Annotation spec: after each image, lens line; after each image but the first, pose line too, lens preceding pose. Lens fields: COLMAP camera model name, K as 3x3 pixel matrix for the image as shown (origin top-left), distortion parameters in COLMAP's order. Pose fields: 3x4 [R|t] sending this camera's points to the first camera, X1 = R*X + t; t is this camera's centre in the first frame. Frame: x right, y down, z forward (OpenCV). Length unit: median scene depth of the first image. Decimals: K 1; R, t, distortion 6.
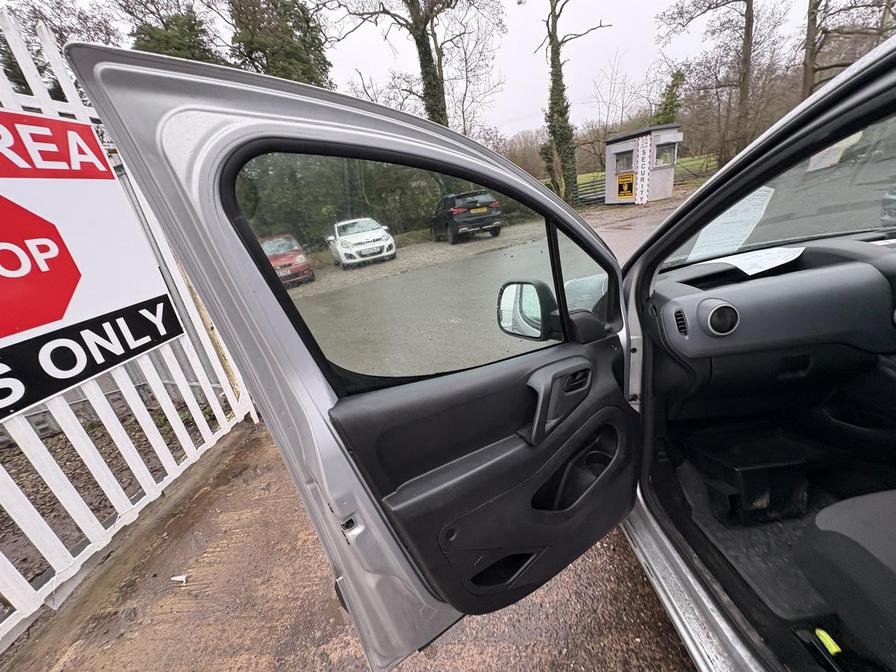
lens RADIAL K [[357.4, 0, 448.4], [0, 357.4, 336.6], [0, 0, 1]] dist [0.001258, -0.000546]
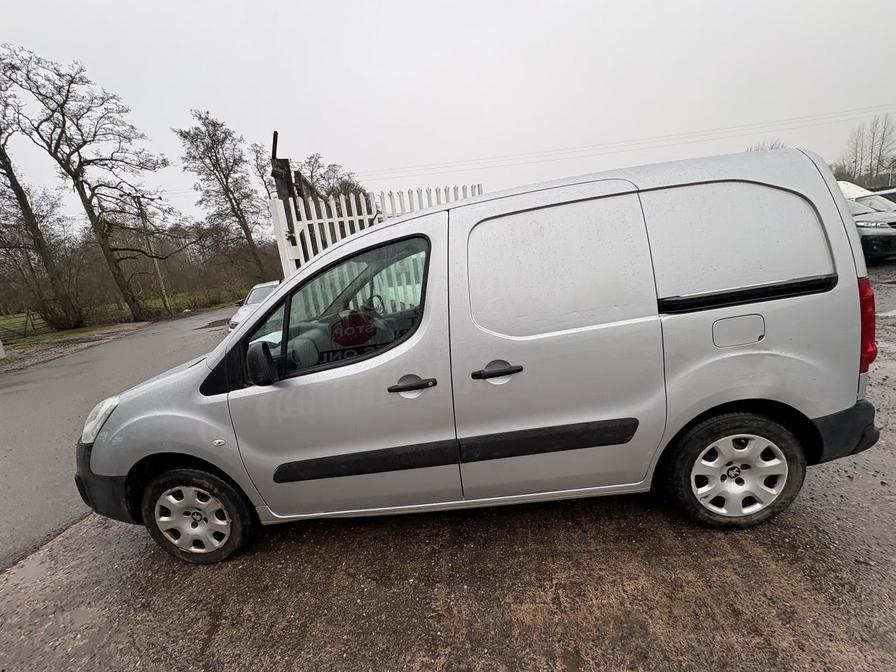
lens RADIAL K [[357.4, 0, 448.4], [0, 357.4, 336.6], [0, 0, 1]] dist [0.001258, -0.000546]
pose [[0.099441, -0.061189, 0.993160, -0.081598], [0.455659, 0.890107, 0.009217, 0.016551], [-0.884583, 0.451626, 0.116394, -0.001652]]
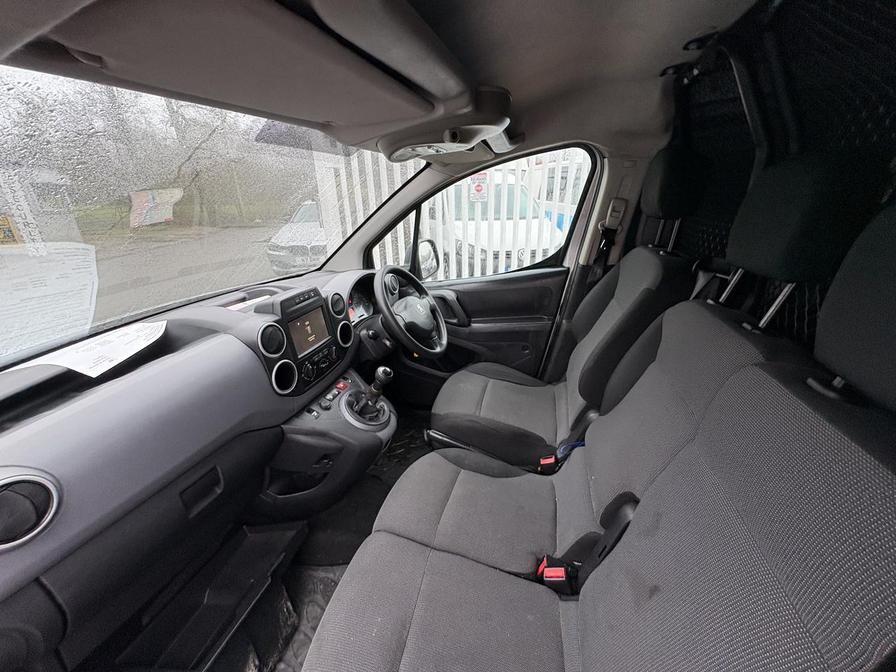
lens RADIAL K [[357.4, 0, 448.4], [0, 357.4, 336.6], [0, 0, 1]] dist [0.001258, -0.000546]
pose [[0.276780, -0.207589, 0.938243, 0.038716], [0.329893, 0.937573, 0.110123, -0.009026], [-0.902532, 0.279040, 0.327984, 0.019370]]
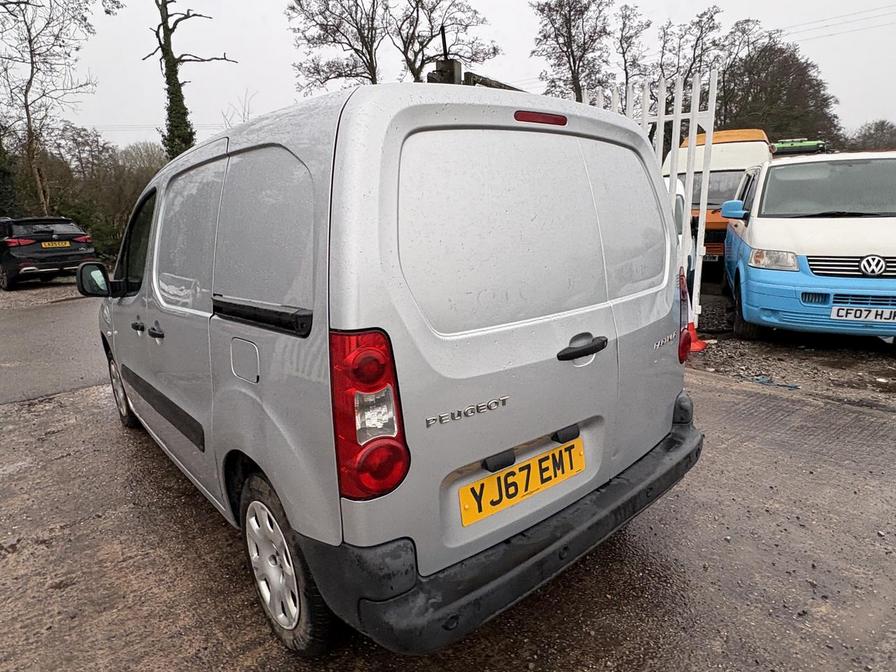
lens RADIAL K [[532.3, 0, 447.1], [0, 532.3, 334.0], [0, 0, 1]] dist [-0.001571, 0.002534]
pose [[0.766536, -0.008335, 0.642148, 0.000586], [0.141812, 0.977429, -0.156595, 0.079870], [-0.626348, 0.211100, 0.750416, -0.198011]]
